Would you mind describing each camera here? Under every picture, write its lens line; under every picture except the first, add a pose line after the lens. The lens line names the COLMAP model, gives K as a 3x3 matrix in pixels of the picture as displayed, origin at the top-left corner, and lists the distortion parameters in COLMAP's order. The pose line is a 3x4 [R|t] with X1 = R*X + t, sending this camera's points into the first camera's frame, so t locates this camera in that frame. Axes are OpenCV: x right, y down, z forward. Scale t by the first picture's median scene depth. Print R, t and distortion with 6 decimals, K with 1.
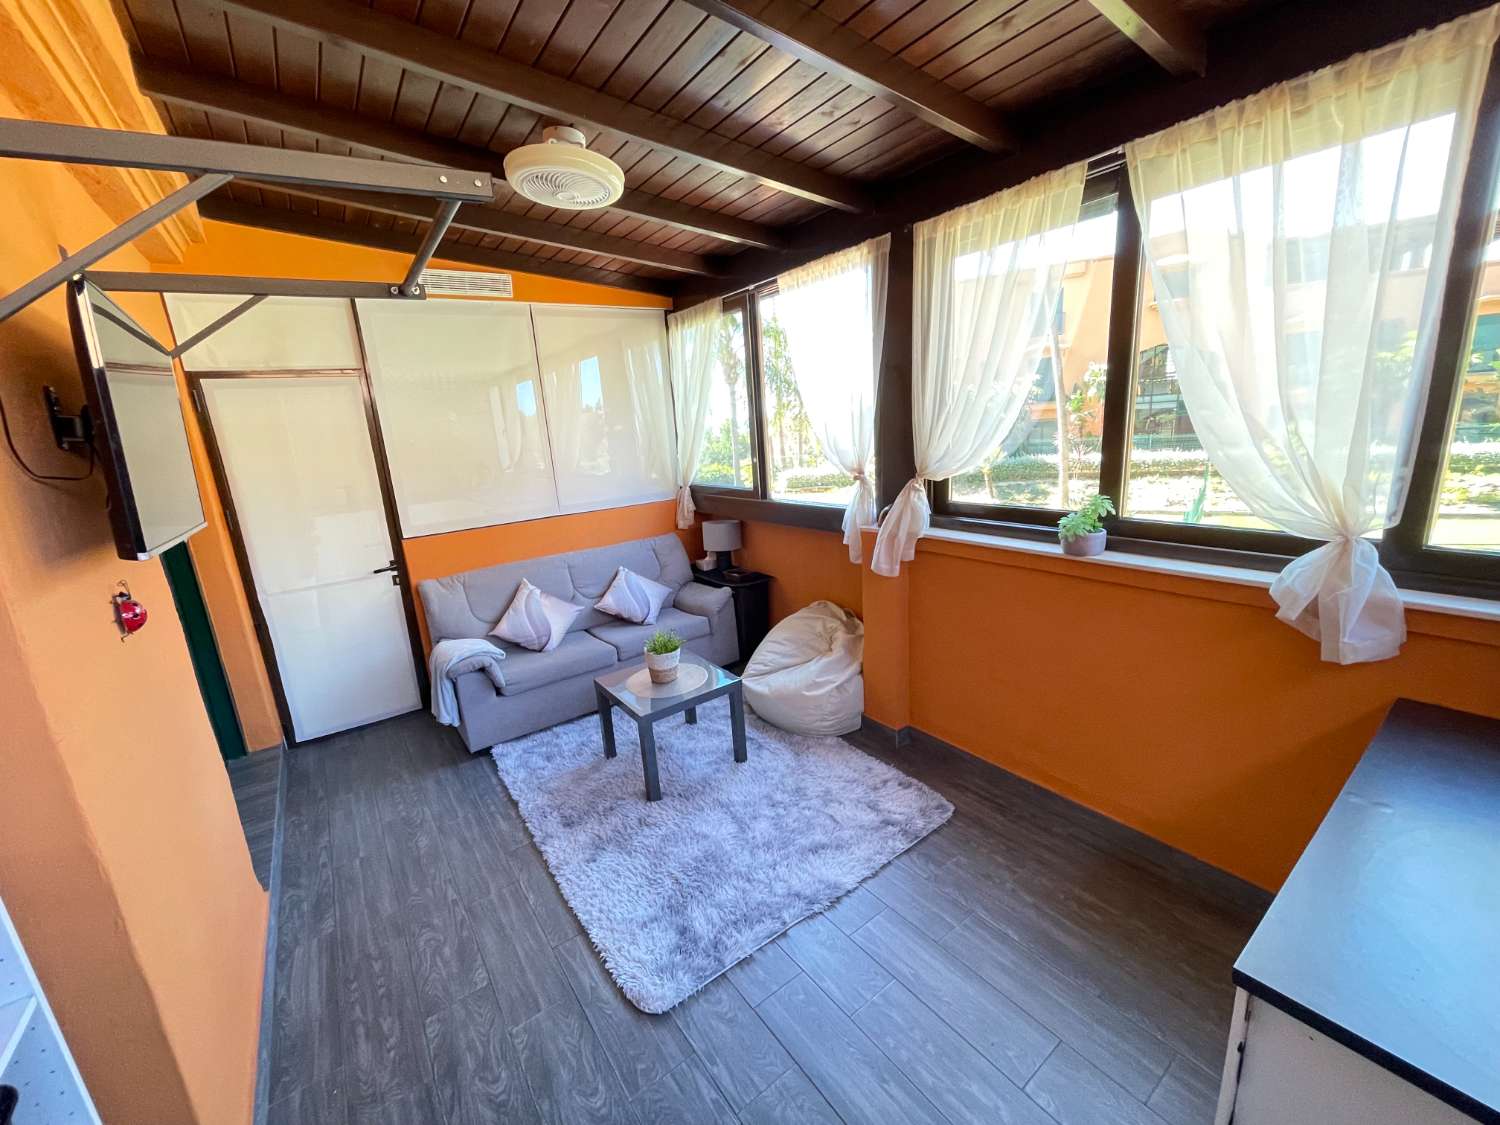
lens RADIAL K [[602.5, 0, 744.1], [0, 602.5, 562.2], [0, 0, 1]] dist [0.004563, 0.001061]
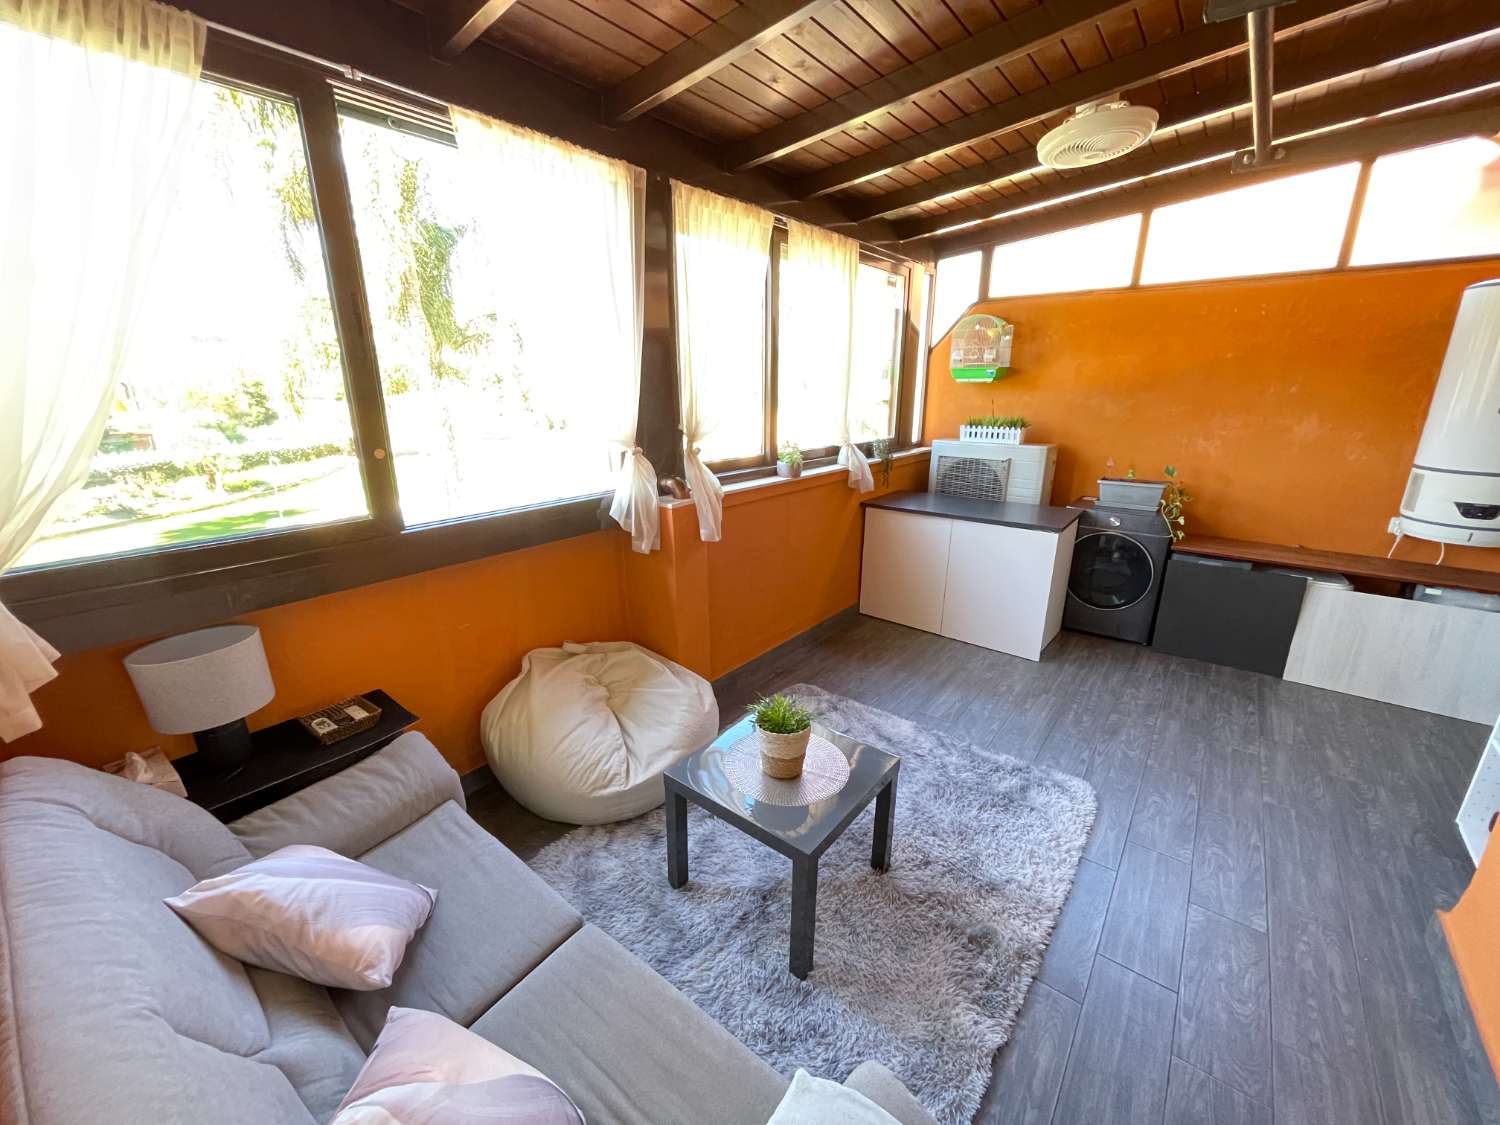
lens RADIAL K [[602.5, 0, 743.2], [0, 602.5, 560.2], [0, 0, 1]] dist [0.004563, 0.001061]
pose [[-0.259216, -0.206683, 0.943445, -0.822329], [0.250098, 0.929151, 0.272268, -0.237619], [-0.932876, 0.306530, -0.189160, 1.318762]]
